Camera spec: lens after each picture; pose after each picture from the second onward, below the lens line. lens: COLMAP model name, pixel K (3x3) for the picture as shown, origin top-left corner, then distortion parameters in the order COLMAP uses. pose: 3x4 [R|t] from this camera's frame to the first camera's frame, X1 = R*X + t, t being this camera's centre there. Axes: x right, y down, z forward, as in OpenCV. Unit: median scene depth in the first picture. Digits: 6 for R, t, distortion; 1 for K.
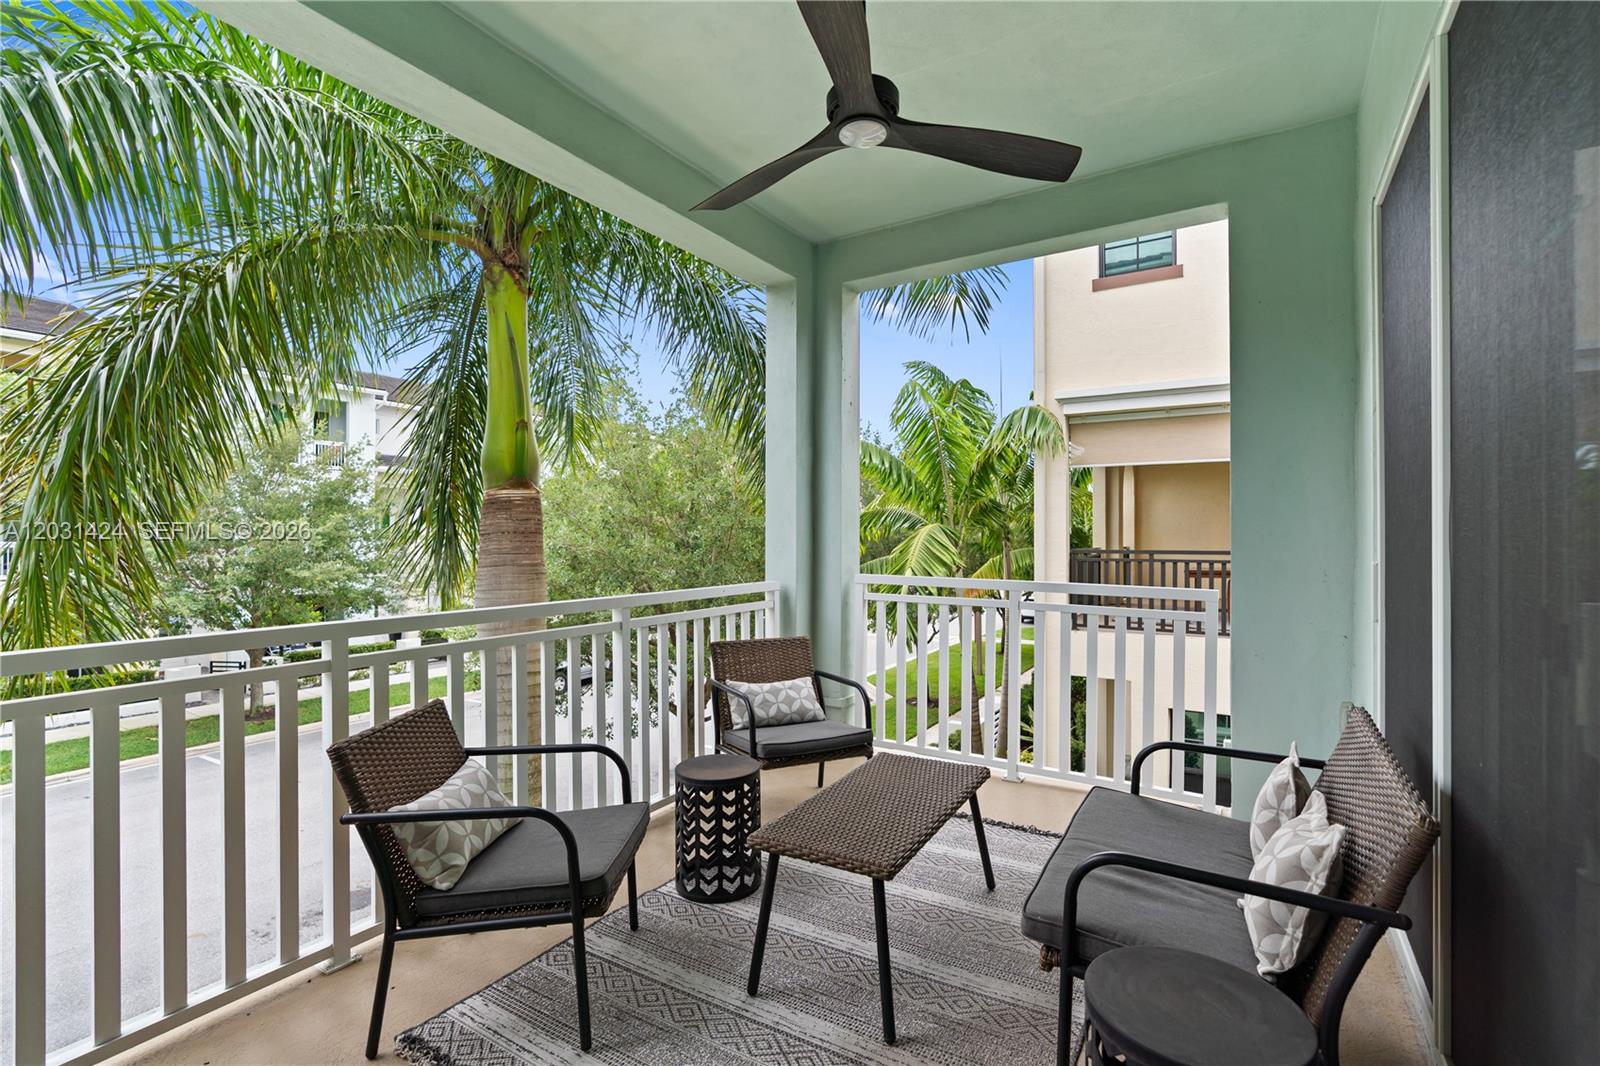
lens RADIAL K [[732.3, 0, 800.0], [0, 732.3, 533.0], [0, 0, 1]] dist [-0.001615, -0.000381]
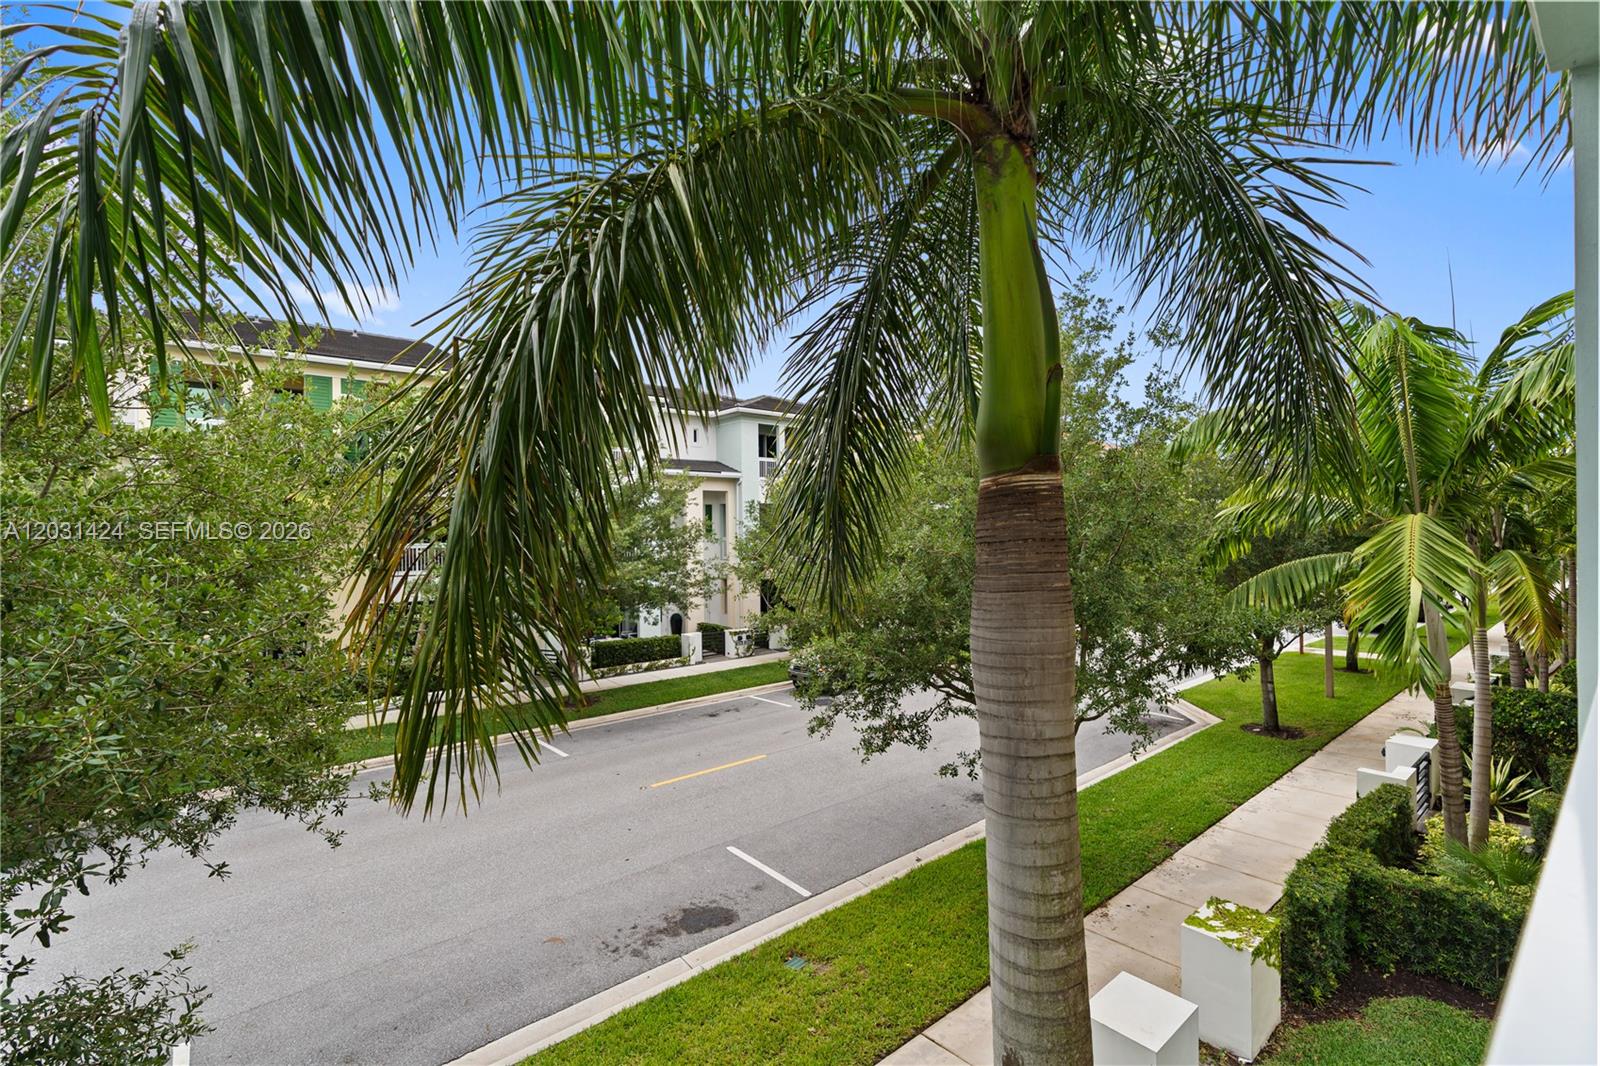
lens RADIAL K [[719.4, 0, 805.4], [0, 719.4, 531.4], [0, 0, 1]] dist [-0.010580, -0.000068]
pose [[0.957187, -0.013920, -0.289137, -0.320860], [0.016055, 0.999859, 0.005015, -0.011775], [0.289026, -0.009442, 0.957275, 0.258651]]
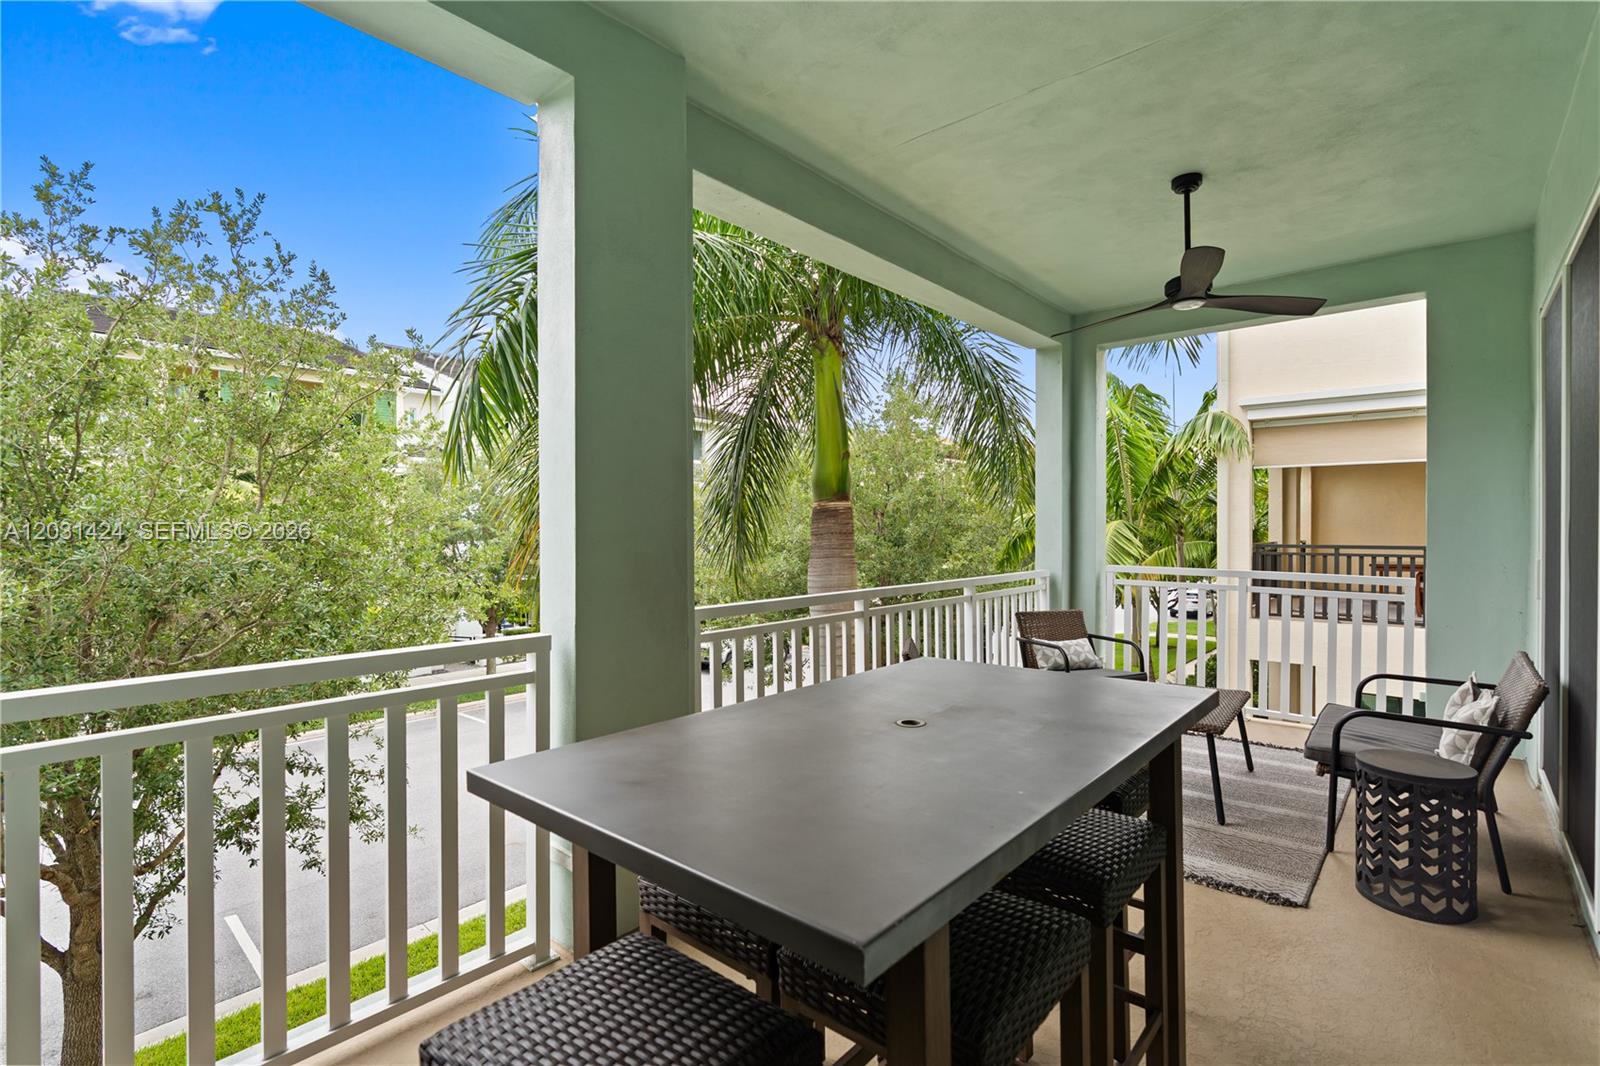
lens RADIAL K [[744.7, 0, 810.7], [0, 744.7, 533.3], [0, 0, 1]] dist [-0.001162, 0.020995]
pose [[0.989315, -0.000574, -0.145792, -0.189995], [0.002358, 0.999924, 0.012066, -0.013846], [0.145774, -0.012281, 0.989242, -0.304061]]
